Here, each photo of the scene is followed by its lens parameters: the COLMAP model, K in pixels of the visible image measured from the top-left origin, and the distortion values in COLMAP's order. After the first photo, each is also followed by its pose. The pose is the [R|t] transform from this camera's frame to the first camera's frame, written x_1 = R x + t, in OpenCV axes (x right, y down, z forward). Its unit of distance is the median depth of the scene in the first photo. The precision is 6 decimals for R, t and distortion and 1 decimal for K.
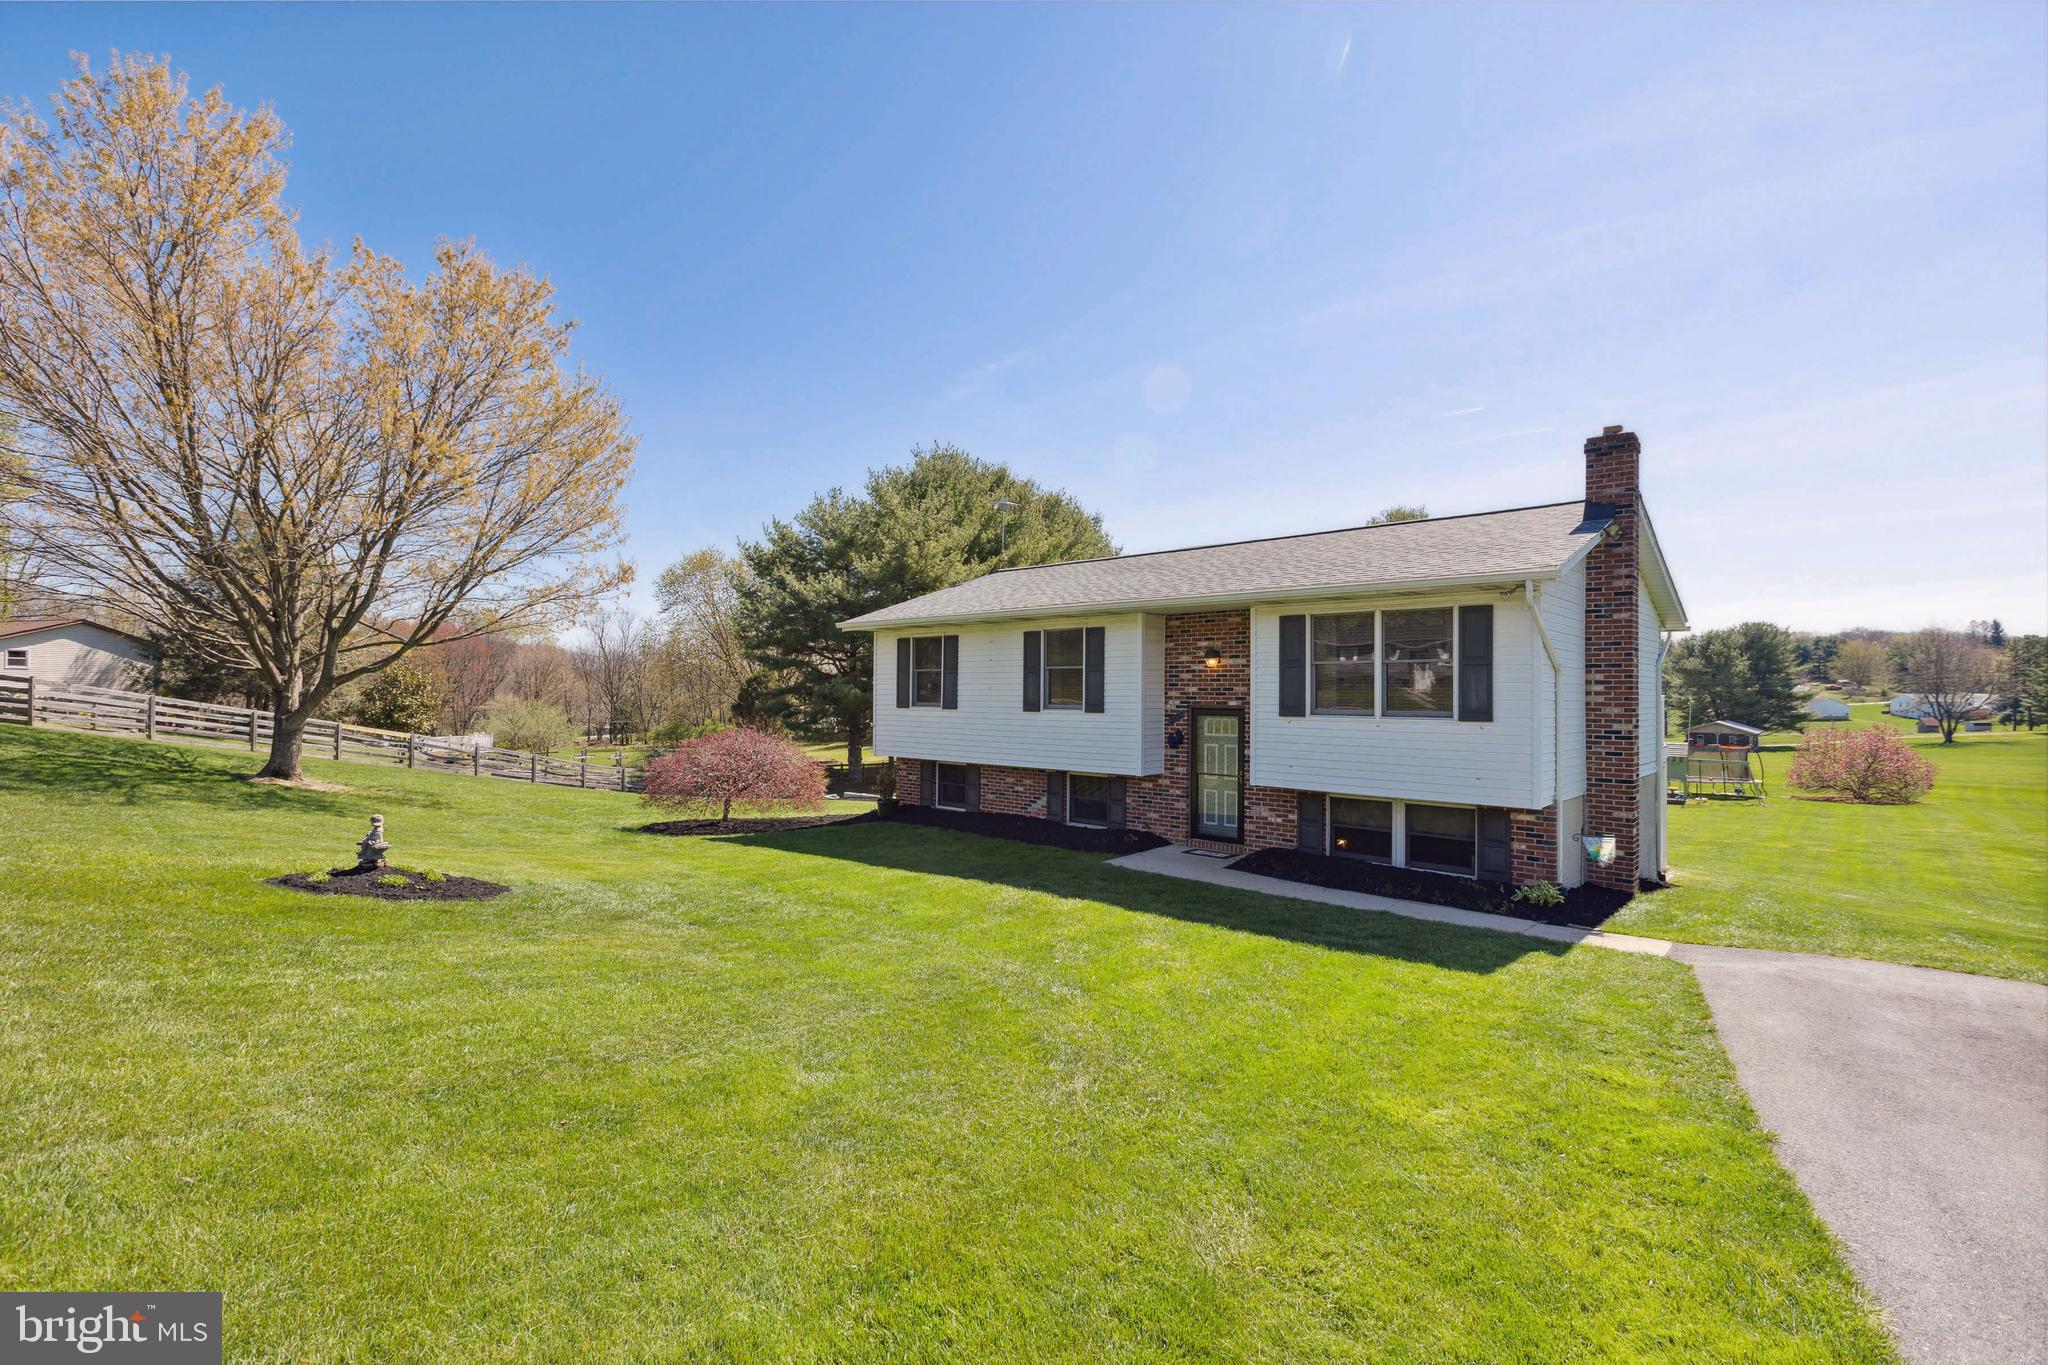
lens RADIAL K [[917.4, 0, 1022.8], [0, 917.4, 692.6], [0, 0, 1]] dist [0.000825, -0.000839]
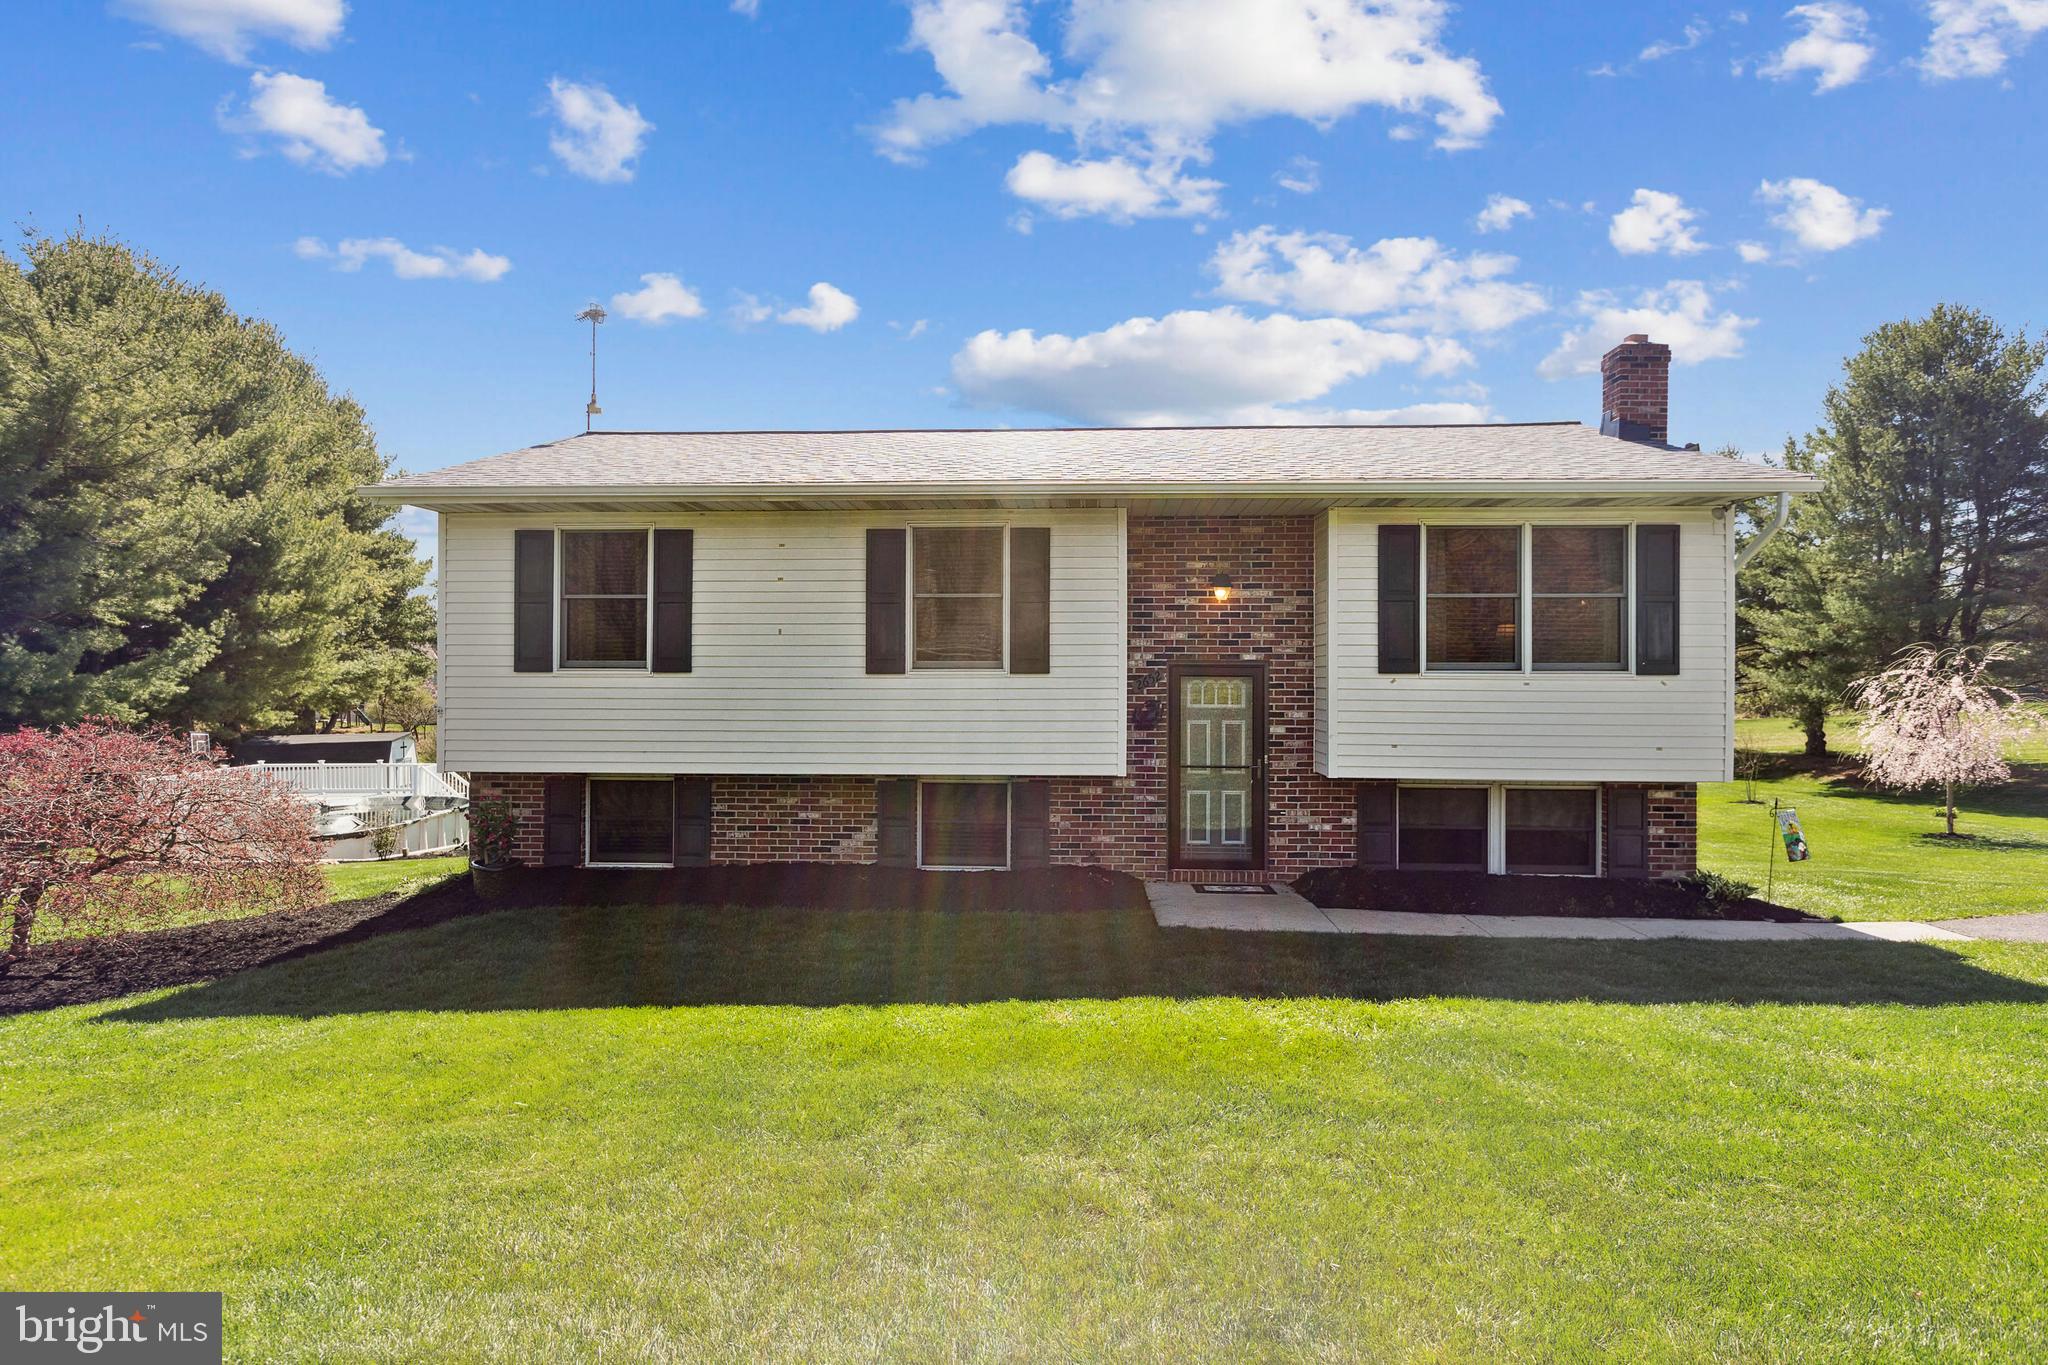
lens RADIAL K [[1108.2, 0, 1025.0], [0, 1108.2, 685.2], [0, 0, 1]] dist [-0.015315, -0.000434]
pose [[0.767057, -0.010260, 0.641497, -0.390701], [0.000936, 0.999889, 0.014873, 0.019583], [-0.641578, -0.010807, 0.766981, 0.479183]]
